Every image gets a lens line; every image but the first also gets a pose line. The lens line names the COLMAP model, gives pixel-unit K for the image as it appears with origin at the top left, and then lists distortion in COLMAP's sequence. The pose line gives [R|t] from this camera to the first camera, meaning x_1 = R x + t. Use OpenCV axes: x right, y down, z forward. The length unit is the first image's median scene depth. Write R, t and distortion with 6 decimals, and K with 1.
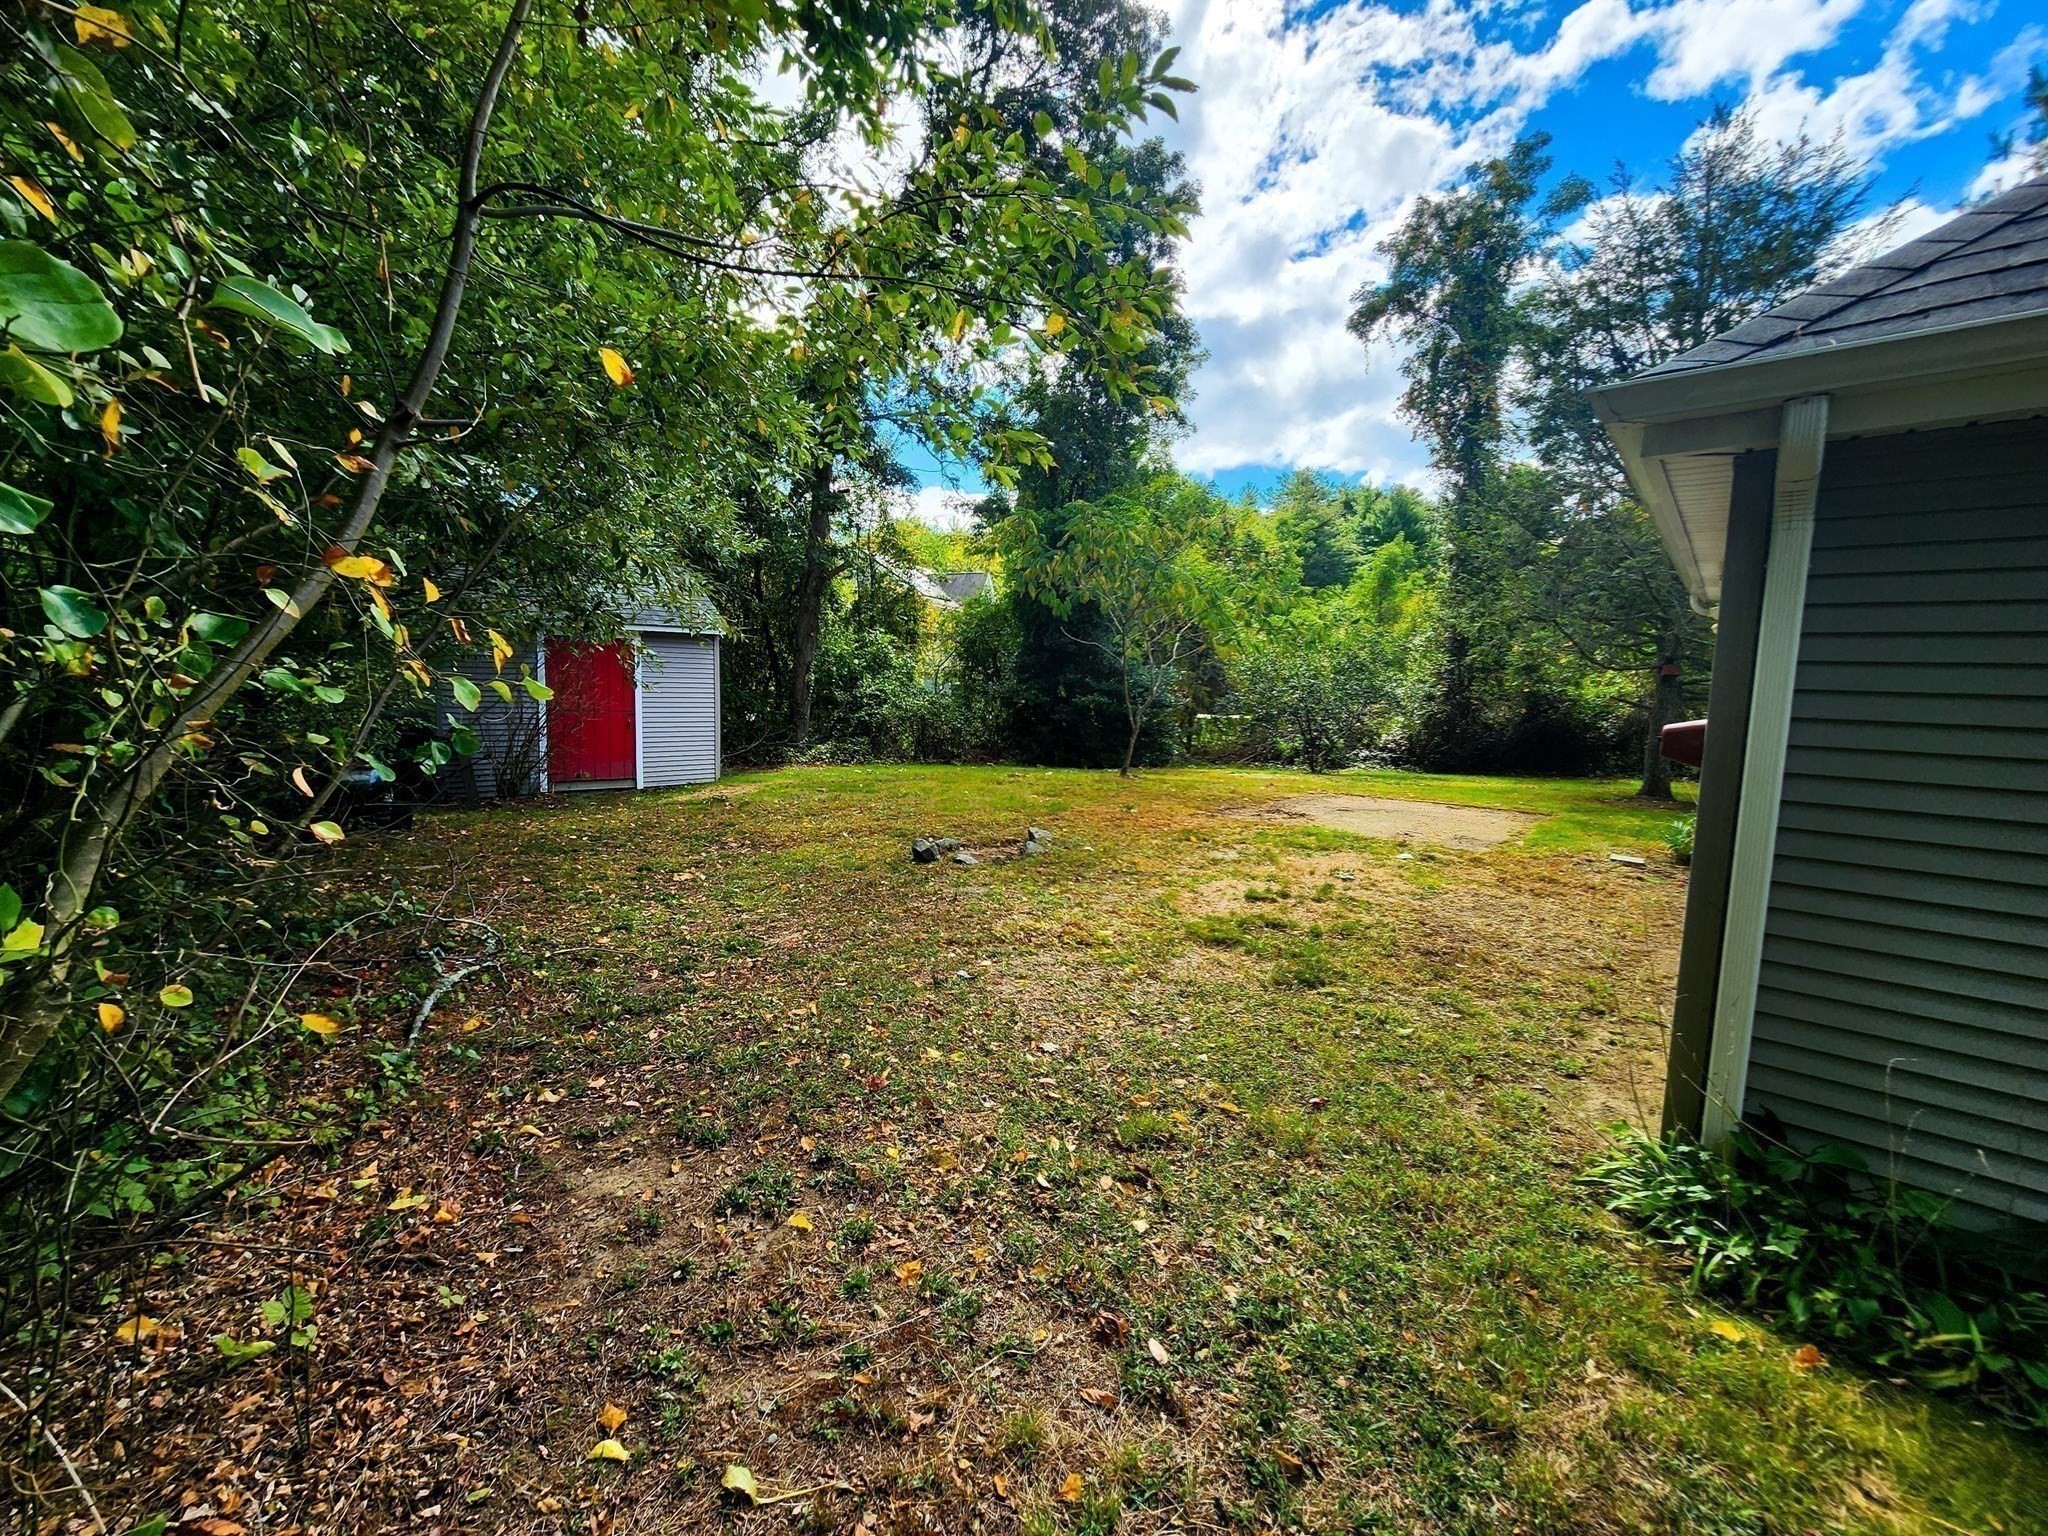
lens RADIAL K [[828.2, 0, 1024.0], [0, 828.2, 768.0], [0, 0, 1]] dist [-0.007971, -0.000175]
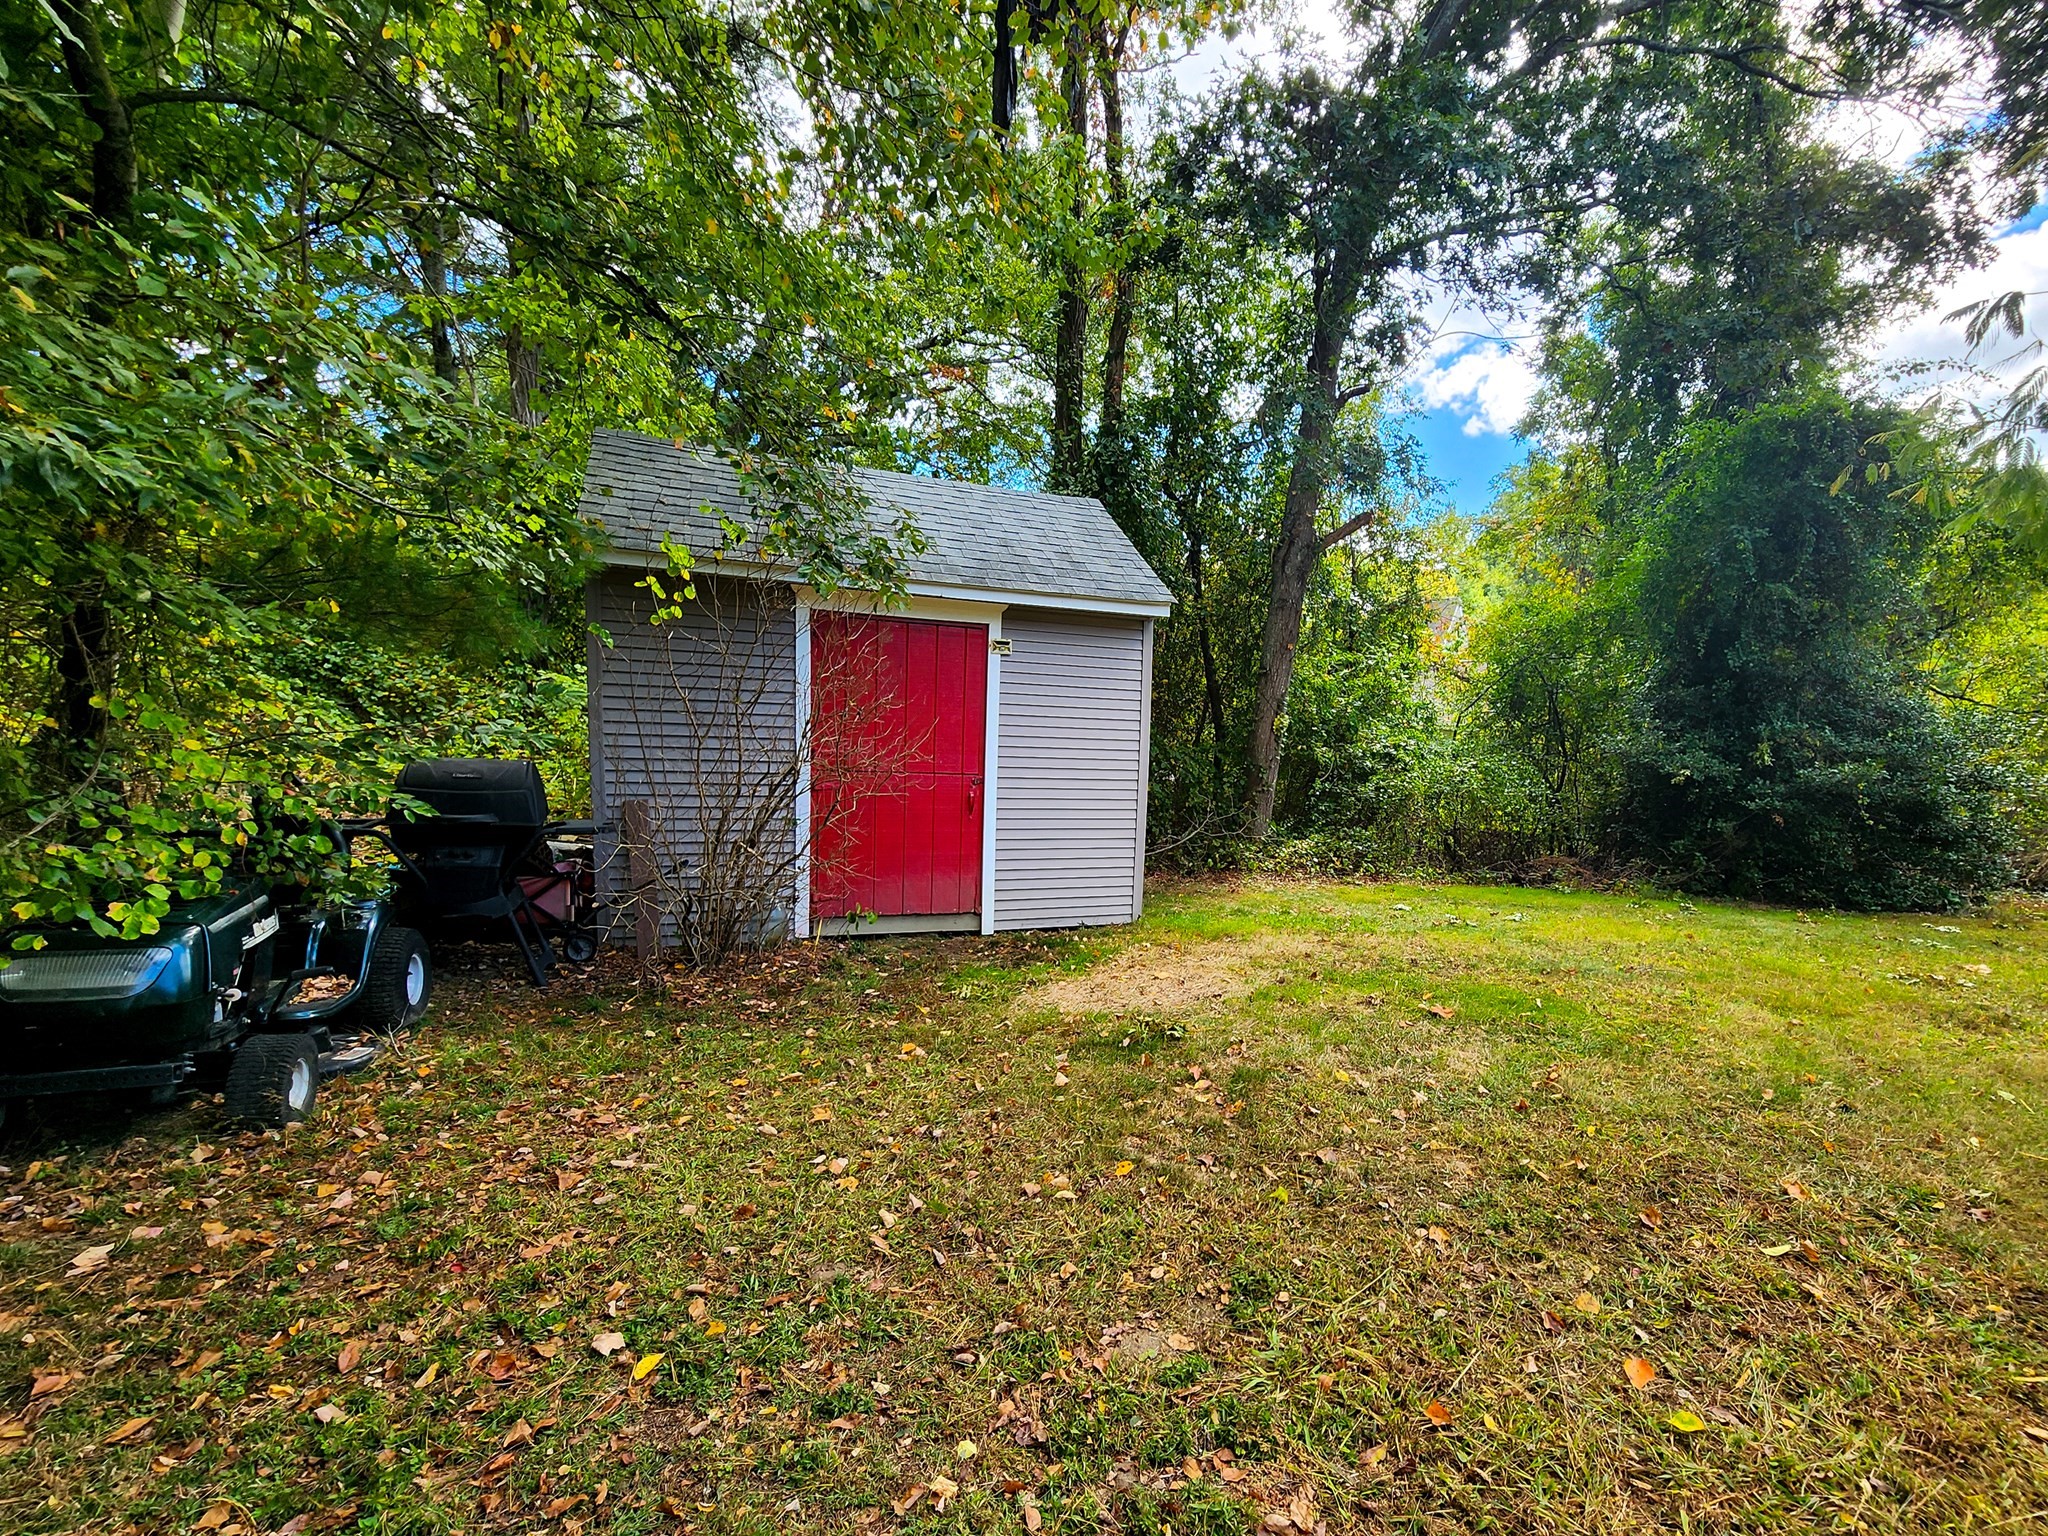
lens RADIAL K [[828.2, 0, 1024.0], [0, 828.2, 768.0], [0, 0, 1]] dist [-0.007971, -0.000175]
pose [[0.900339, 0.024724, -0.434487, -0.169512], [-0.056211, 0.996628, -0.059768, -0.032215], [0.431544, 0.078234, 0.898693, 0.405914]]
